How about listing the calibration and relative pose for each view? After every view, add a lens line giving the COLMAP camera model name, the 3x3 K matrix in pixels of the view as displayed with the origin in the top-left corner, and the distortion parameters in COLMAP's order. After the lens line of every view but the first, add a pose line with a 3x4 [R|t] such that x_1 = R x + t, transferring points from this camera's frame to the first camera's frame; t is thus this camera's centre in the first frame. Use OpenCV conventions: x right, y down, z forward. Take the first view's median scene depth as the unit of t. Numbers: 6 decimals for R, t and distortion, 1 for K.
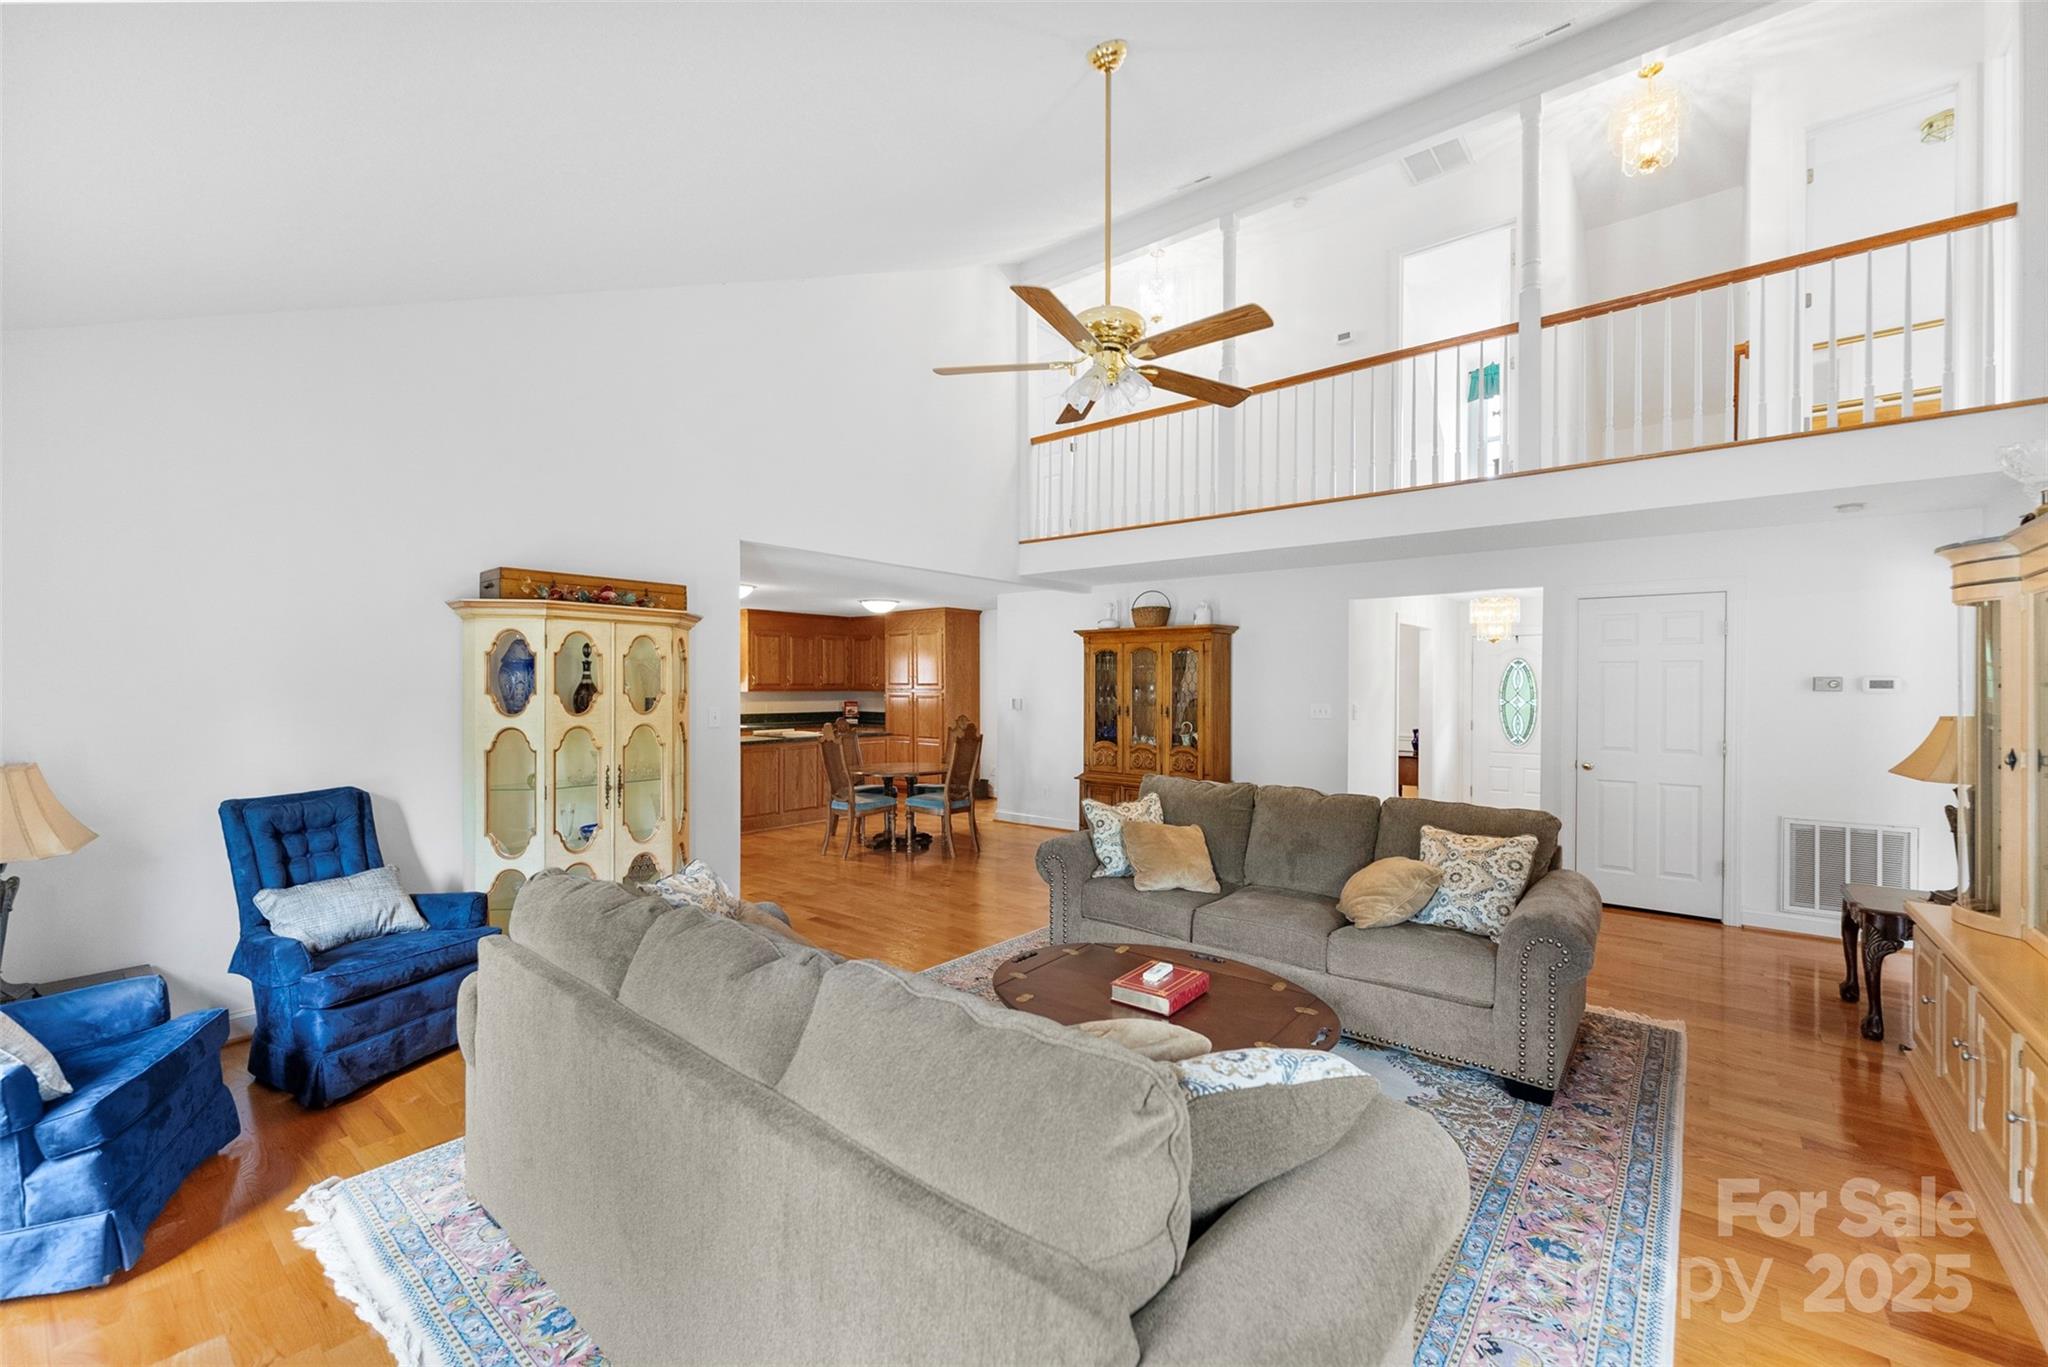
lens RADIAL K [[838.4, 0, 1024.0], [0, 838.4, 683.5], [0, 0, 1]] dist [-0.001101, -0.000214]
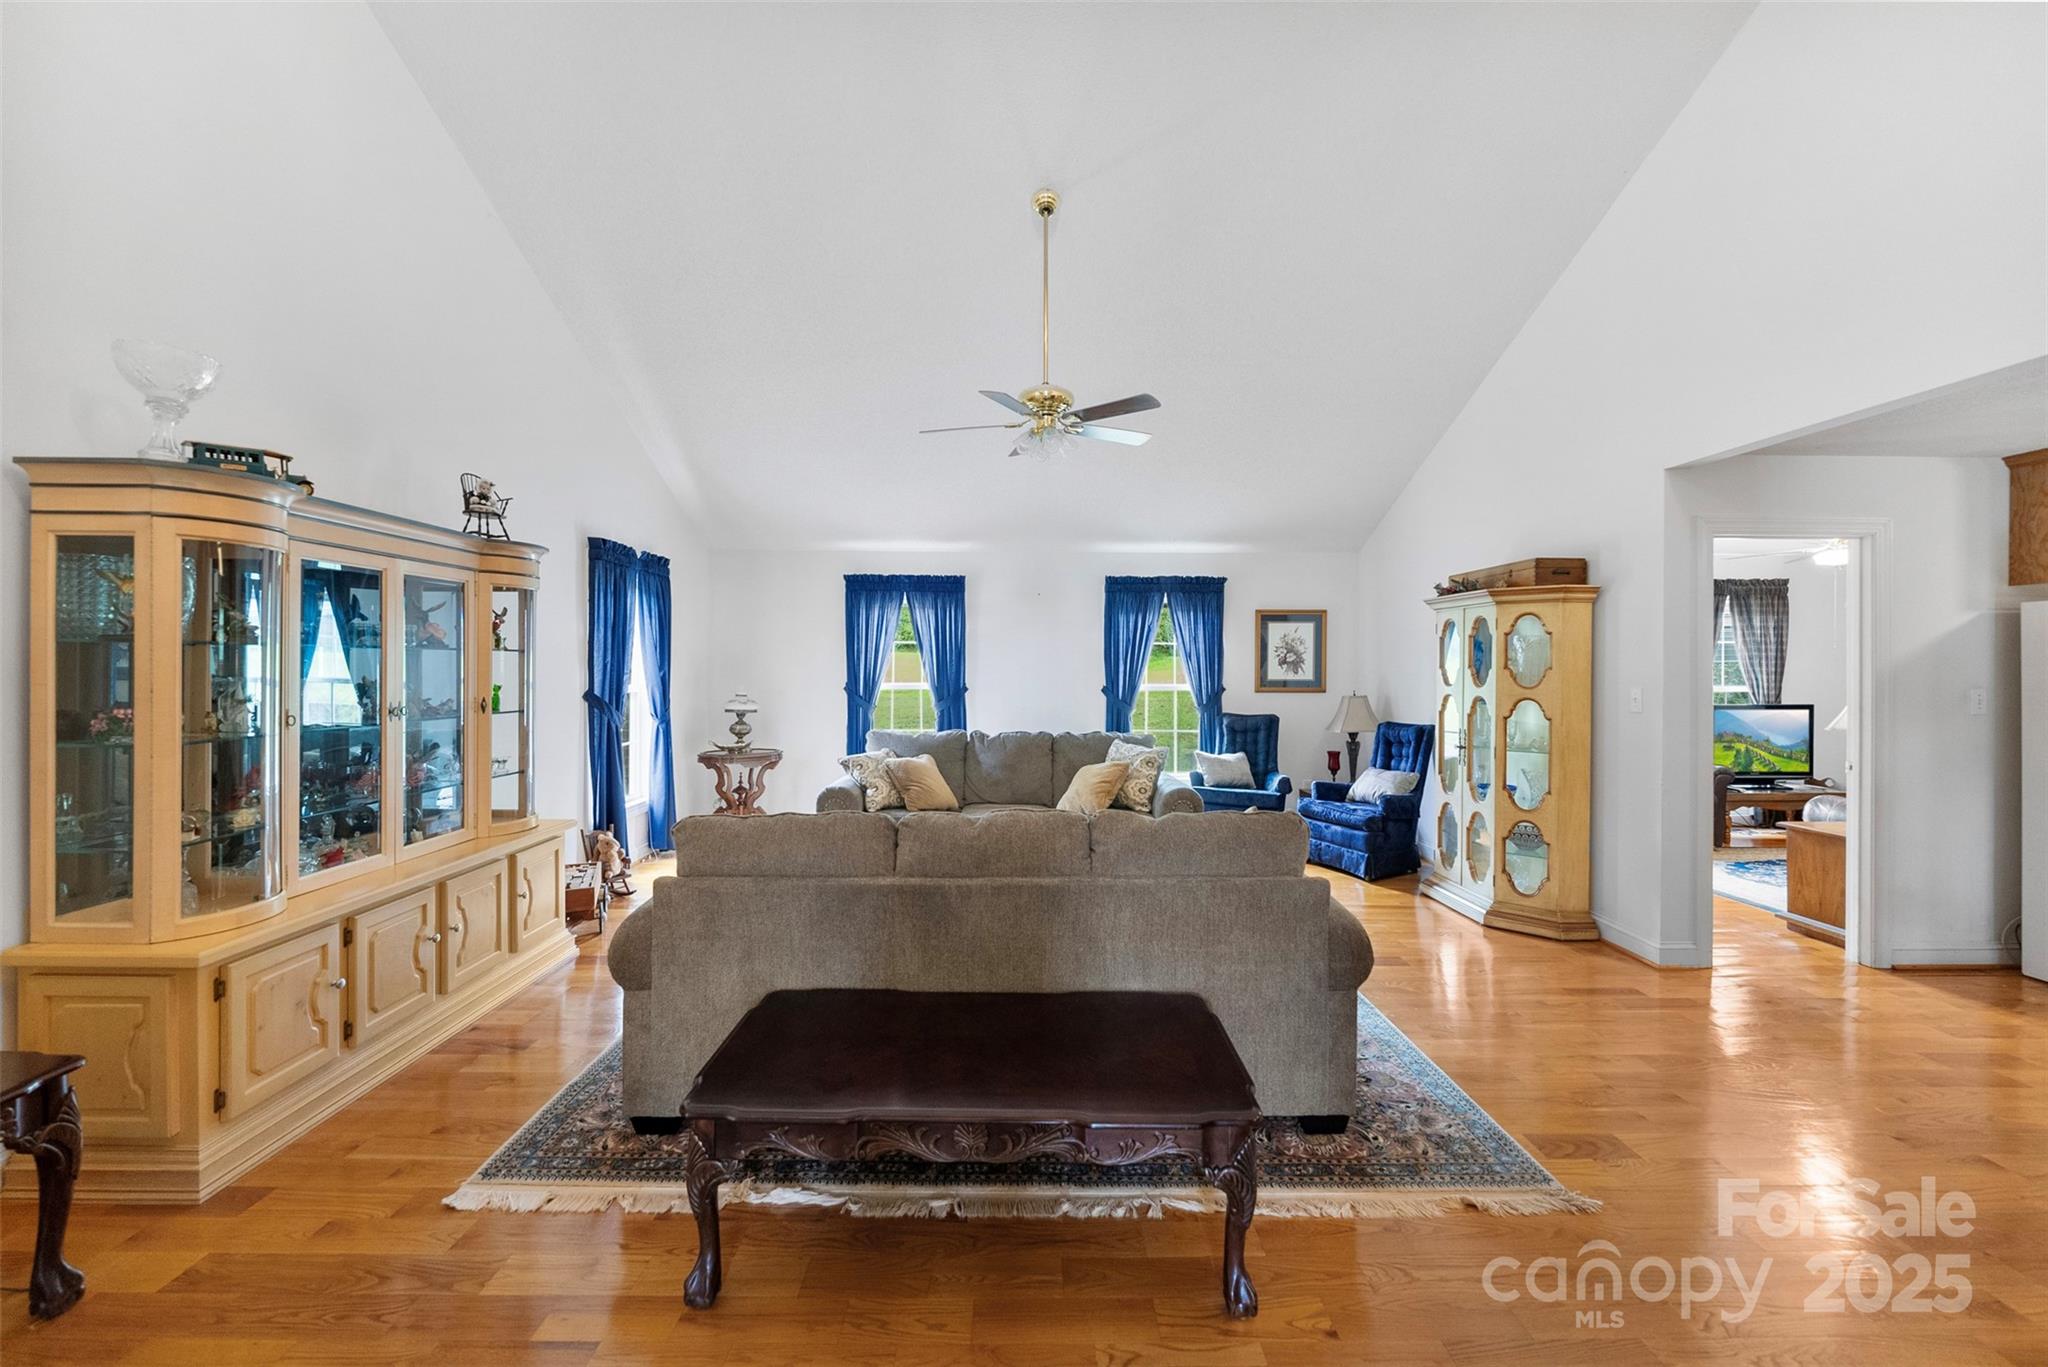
lens RADIAL K [[825.4, 0, 1018.5], [0, 825.4, 672.8], [0, 0, 1]] dist [-0.001519, 0.000211]
pose [[-0.775042, -0.001022, -0.631909, 0.840466], [-0.002319, 0.999997, 0.001227, 0.020223], [0.631905, 0.002416, -0.775042, 1.720732]]
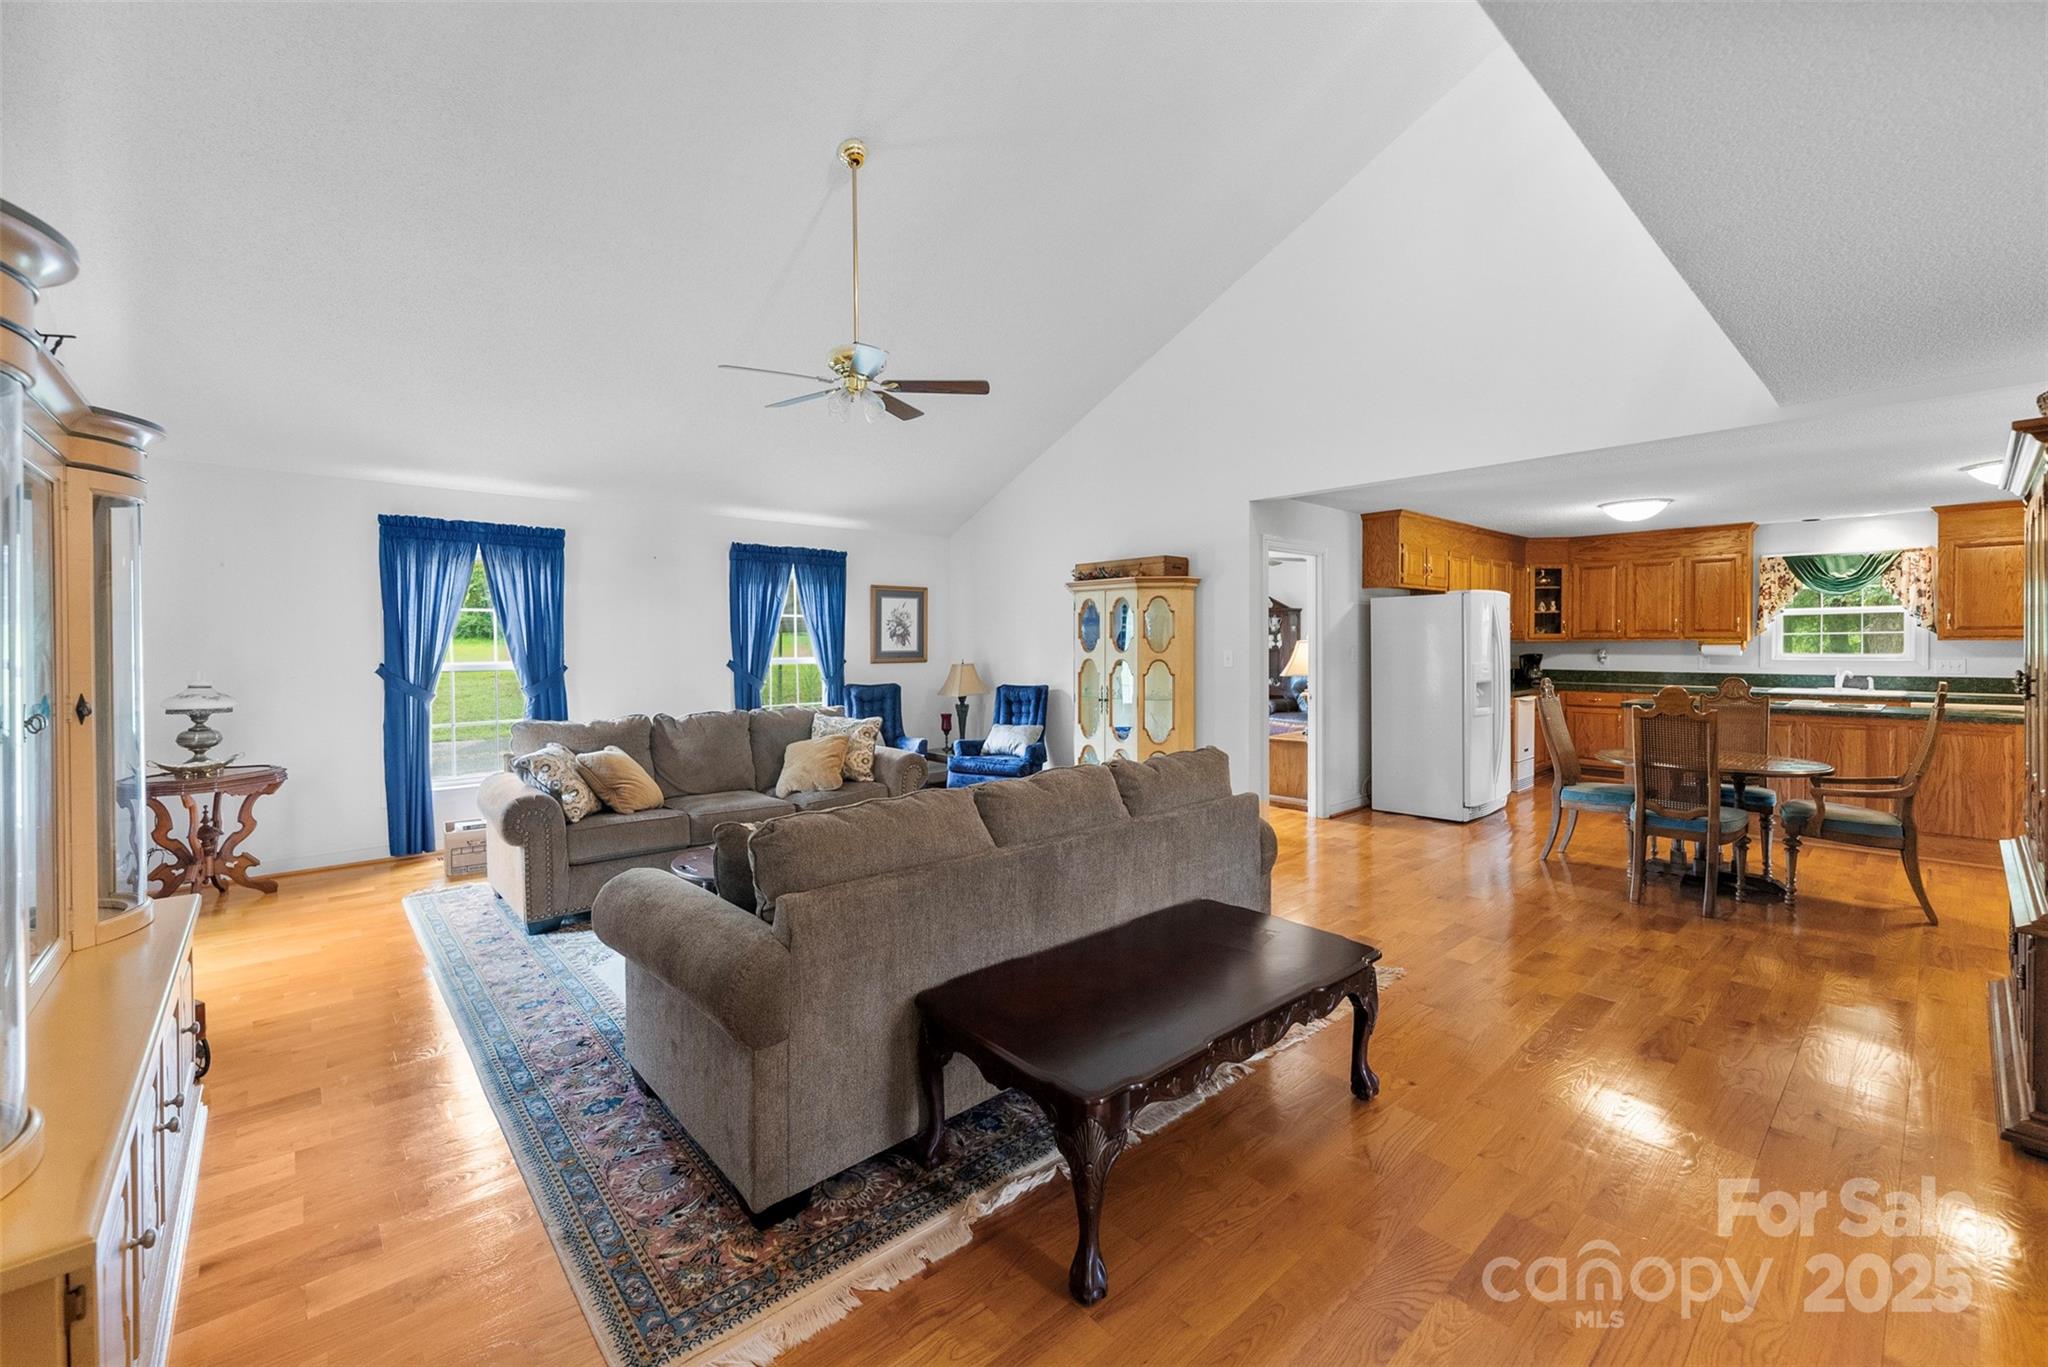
lens RADIAL K [[828.6, 0, 1013.8], [0, 828.6, 656.1], [0, 0, 1]] dist [0.002851, -0.000096]
pose [[-0.168433, 0.014153, -0.985611, 1.150568], [0.009937, 0.999870, 0.012660, 0.026832], [0.985663, -0.007661, -0.168552, 1.245781]]
